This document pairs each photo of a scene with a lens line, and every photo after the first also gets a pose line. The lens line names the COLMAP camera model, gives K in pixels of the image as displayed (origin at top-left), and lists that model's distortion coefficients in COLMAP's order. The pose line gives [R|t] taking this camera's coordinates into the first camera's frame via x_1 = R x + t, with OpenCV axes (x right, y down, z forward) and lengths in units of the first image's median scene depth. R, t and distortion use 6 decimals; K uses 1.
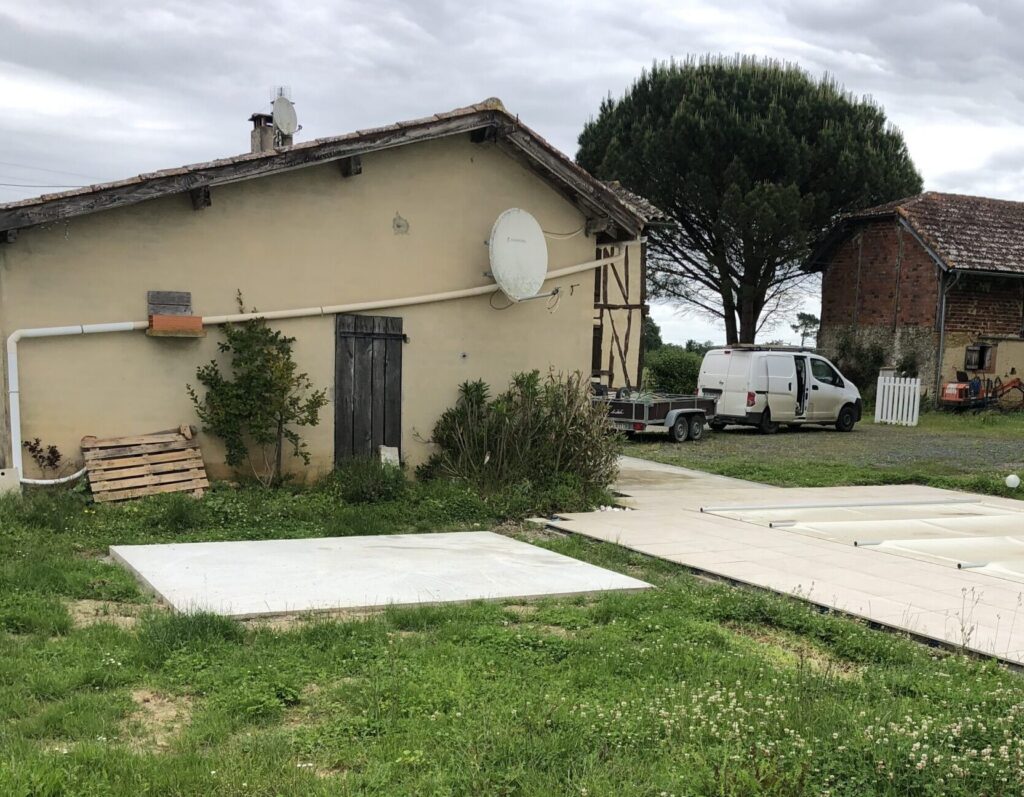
lens RADIAL K [[1477.0, 0, 512.8], [0, 1477.0, 399.0], [0, 0, 1]] dist [0.006233, 0.000000]
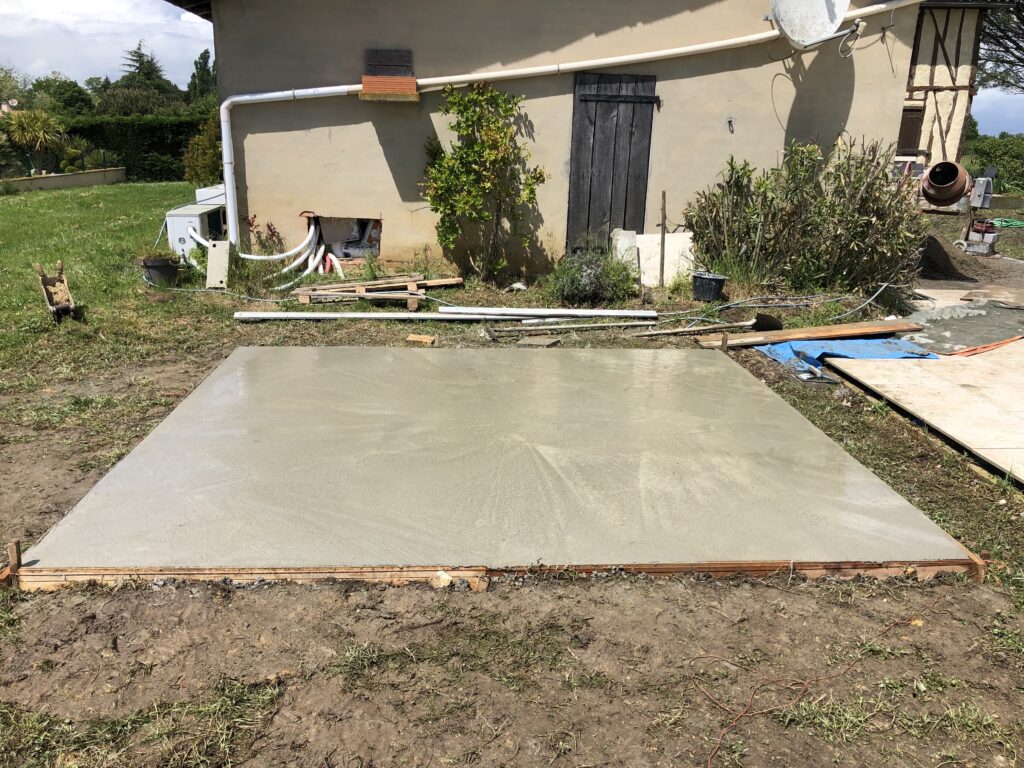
lens RADIAL K [[837.3, 0, 508.4], [0, 837.3, 375.0], [0, 0, 1]] dist [0.032957, -0.004733]
pose [[0.926138, 0.091797, -0.365843, 0.023178], [-0.006247, 0.973532, 0.228464, 0.001430], [0.377132, -0.209303, 0.902199, 0.294610]]
